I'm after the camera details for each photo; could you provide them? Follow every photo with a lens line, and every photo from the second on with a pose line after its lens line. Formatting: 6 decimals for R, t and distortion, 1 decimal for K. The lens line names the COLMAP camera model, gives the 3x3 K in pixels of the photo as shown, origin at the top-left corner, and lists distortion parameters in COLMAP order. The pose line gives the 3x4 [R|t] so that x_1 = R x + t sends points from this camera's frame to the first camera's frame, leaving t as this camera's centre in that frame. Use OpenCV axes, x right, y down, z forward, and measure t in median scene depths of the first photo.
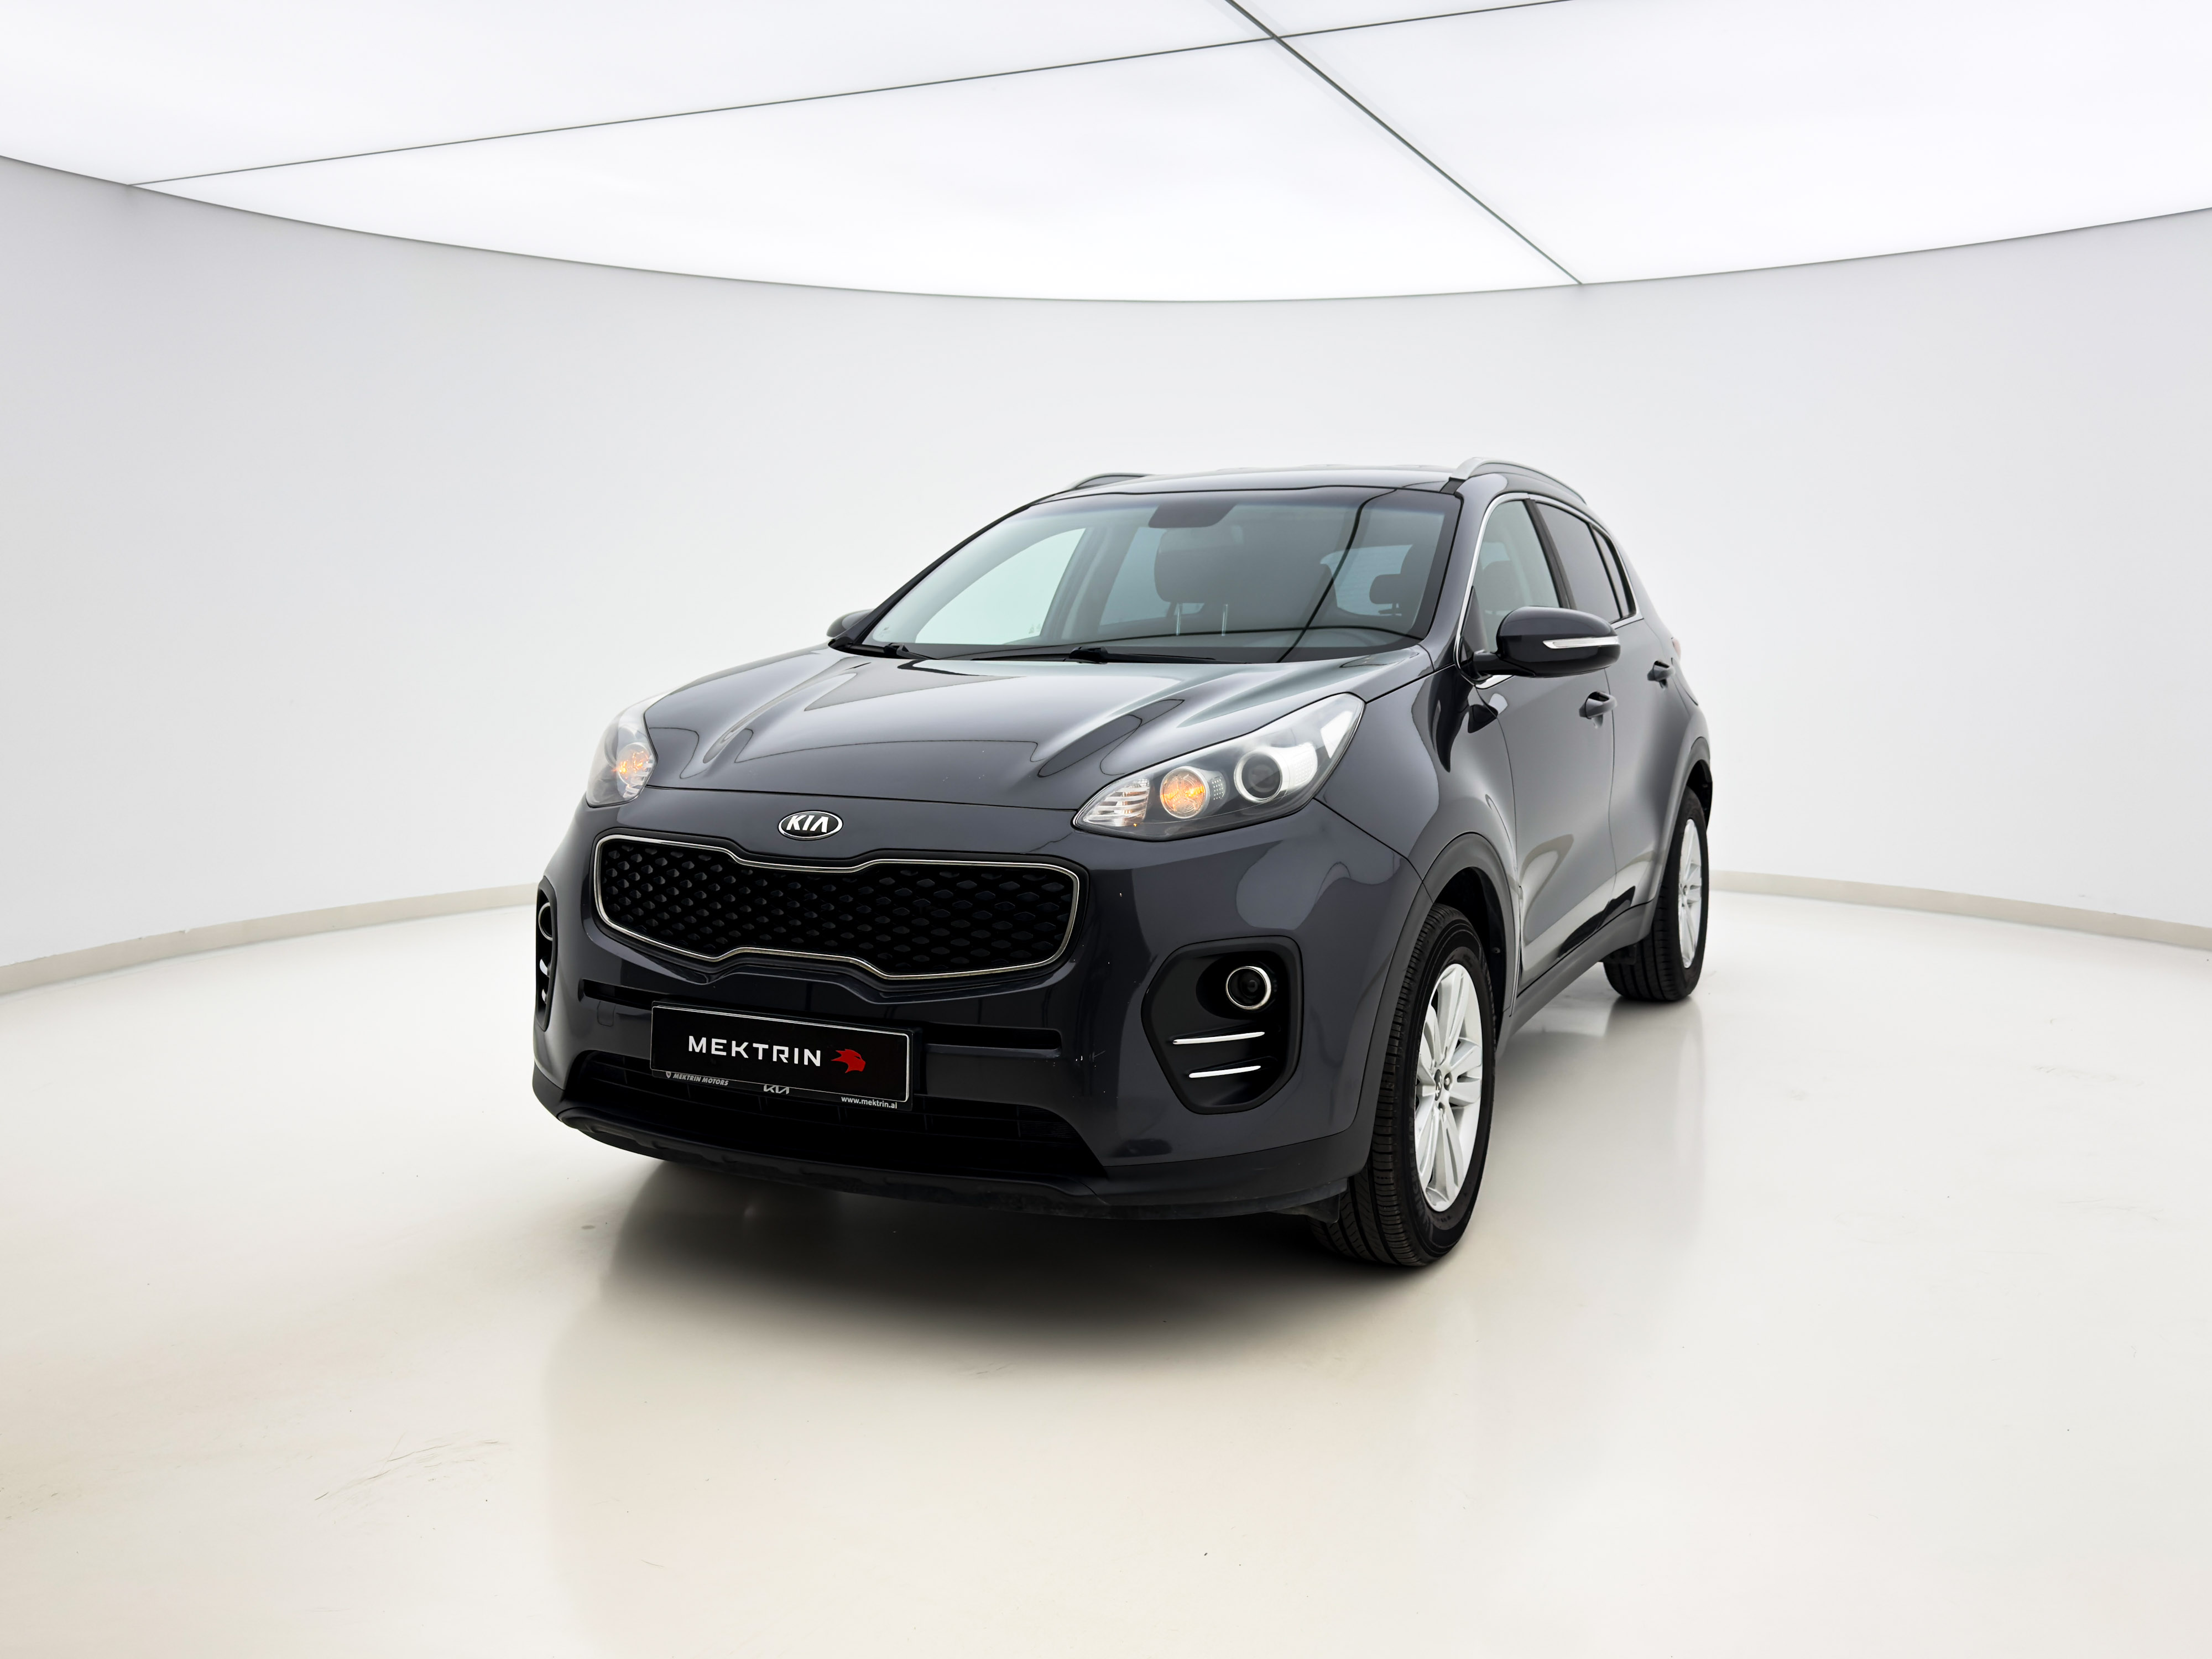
lens RADIAL K [[1530.2, 0, 1106.5], [0, 1530.2, 784.5], [0, 0, 1]] dist [0.067120, -0.127469]
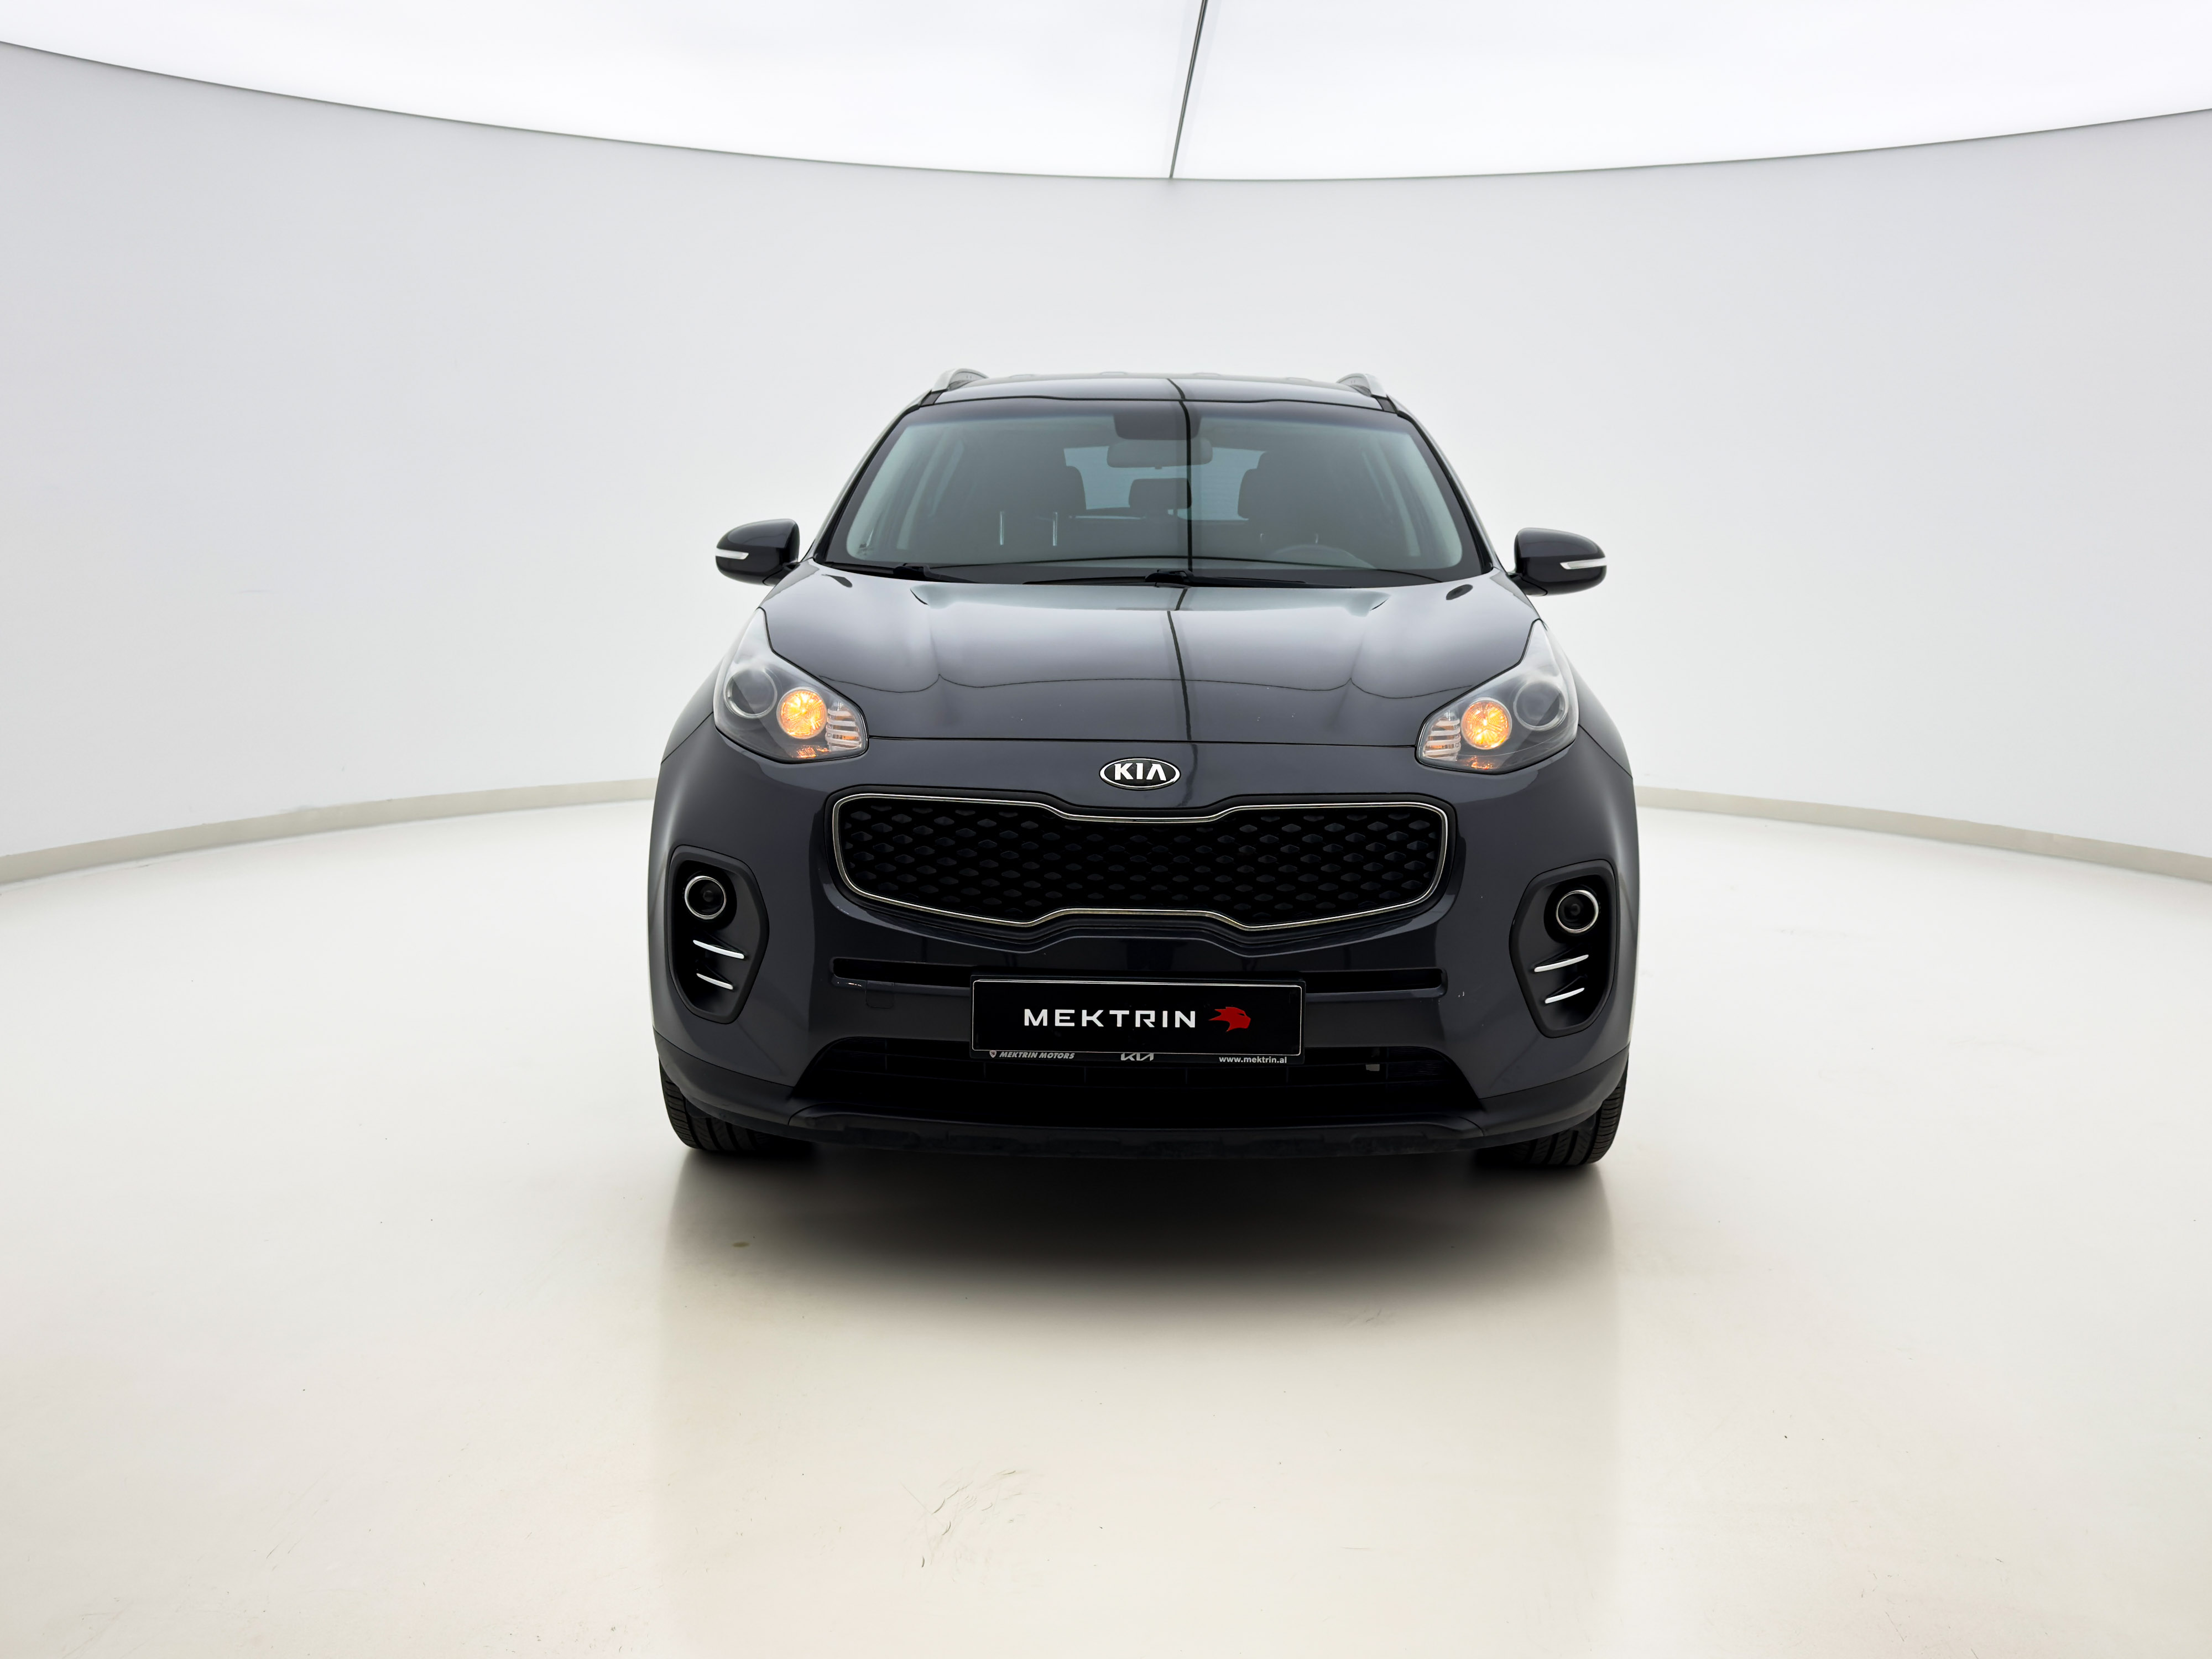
lens RADIAL K [[1644.7, 0, 1106.4], [0, 1644.7, 755.6], [0, 0, 1]] dist [0.076269, -0.000022]
pose [[0.936712, -0.042902, 0.347461, -0.574424], [0.029281, 0.998586, 0.044361, -0.030186], [-0.348873, -0.031379, 0.936645, 0.071256]]
